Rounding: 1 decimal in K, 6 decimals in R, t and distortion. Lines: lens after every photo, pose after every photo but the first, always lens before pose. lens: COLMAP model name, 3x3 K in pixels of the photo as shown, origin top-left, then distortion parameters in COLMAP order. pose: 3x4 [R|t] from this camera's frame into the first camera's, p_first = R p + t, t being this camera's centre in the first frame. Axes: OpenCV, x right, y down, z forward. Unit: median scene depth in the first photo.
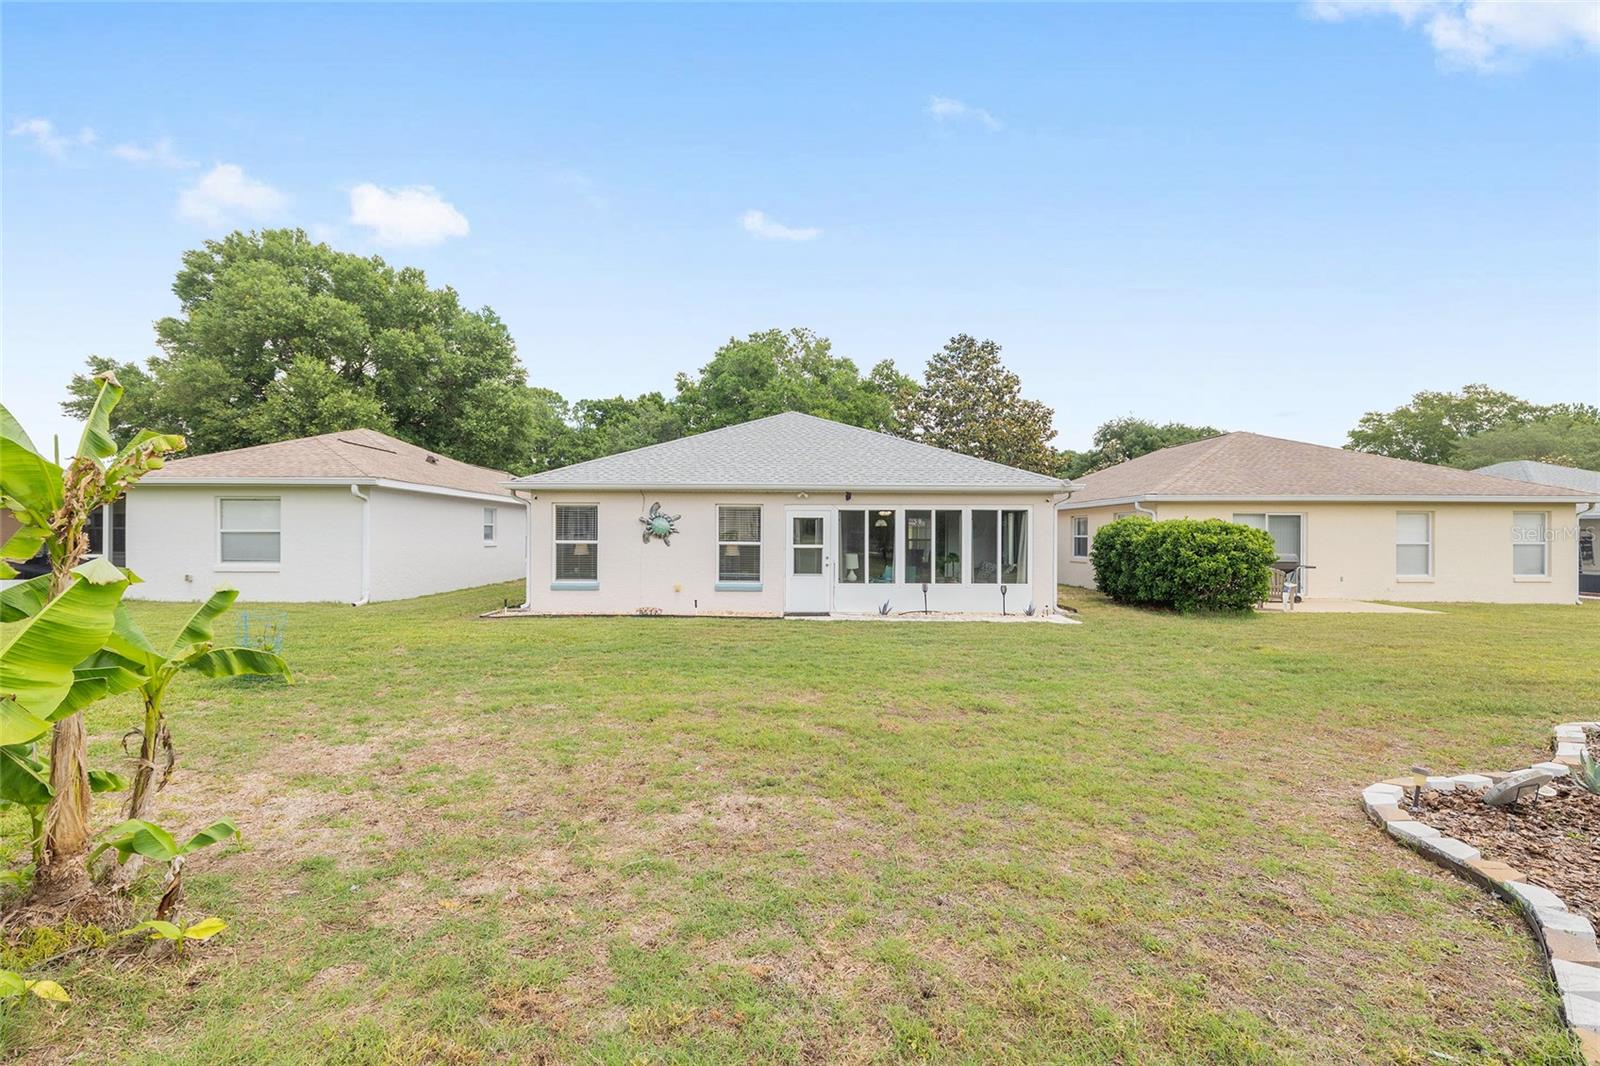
lens RADIAL K [[723.3, 0, 809.7], [0, 723.3, 533.0], [0, 0, 1]] dist [0.001177, -0.001082]
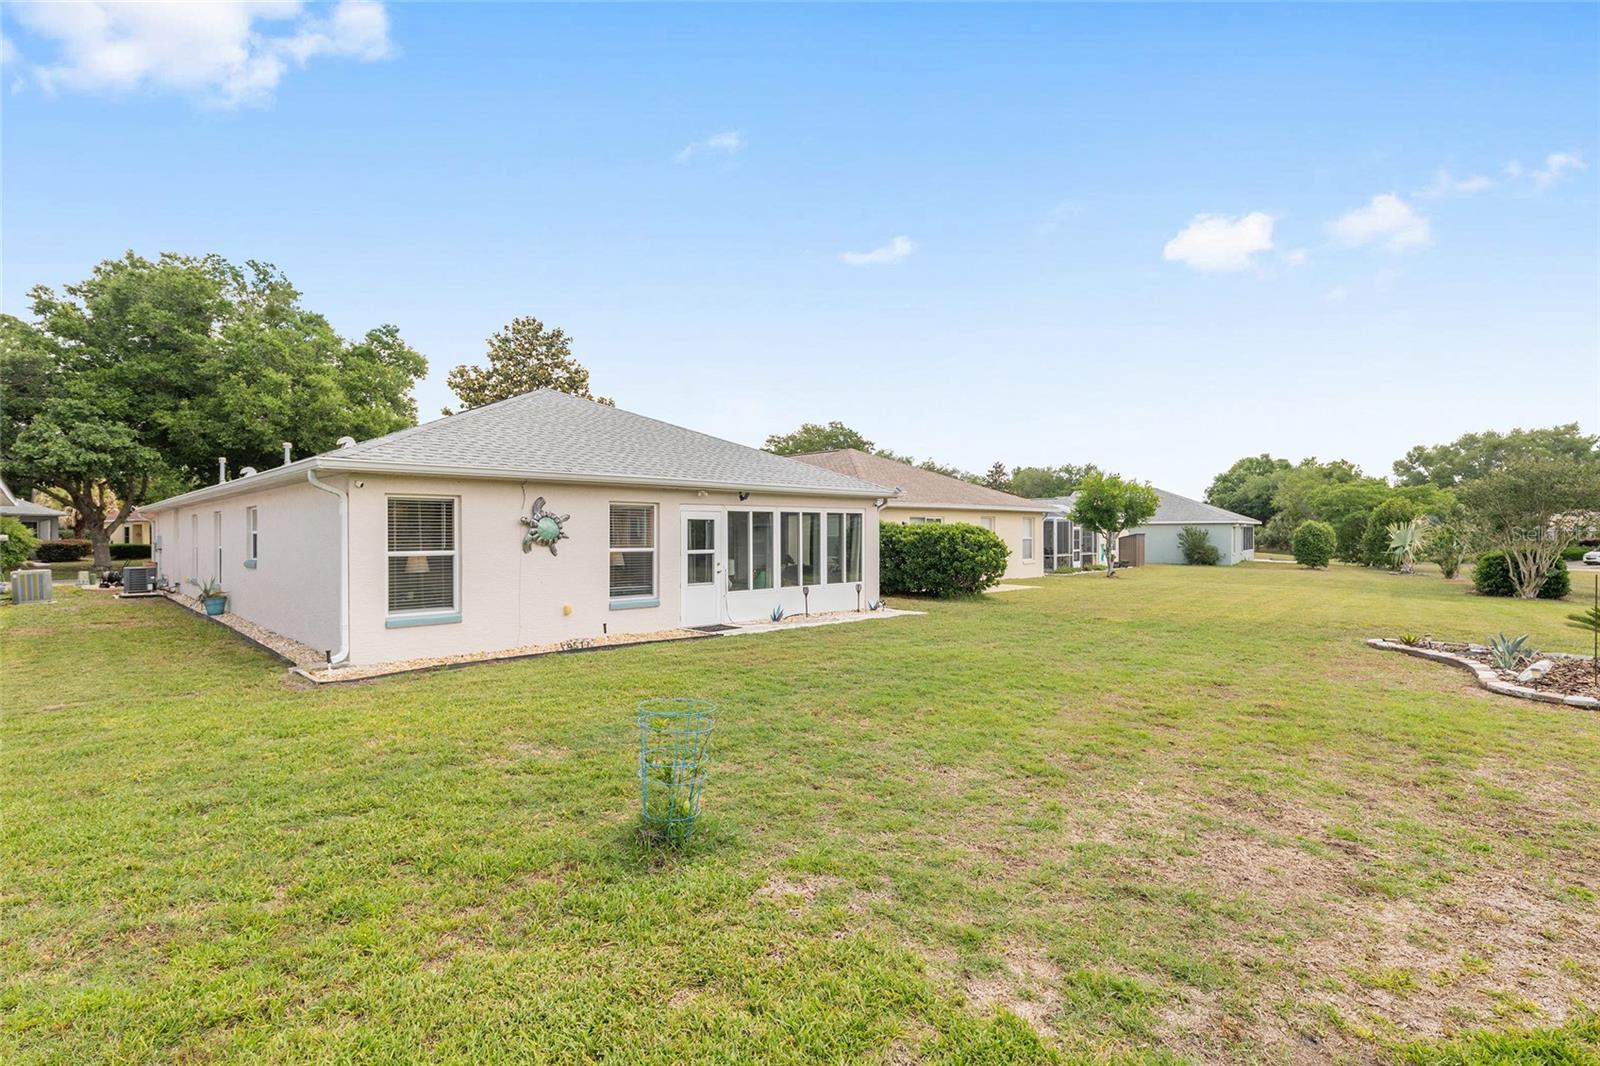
lens RADIAL K [[723.3, 0, 805.8], [0, 723.3, 532.5], [0, 0, 1]] dist [0.001177, -0.001082]
pose [[0.736817, -0.005409, 0.676071, -0.503399], [0.003474, 0.999985, 0.004214, -0.008265], [-0.676083, -0.000757, 0.736825, 0.264114]]
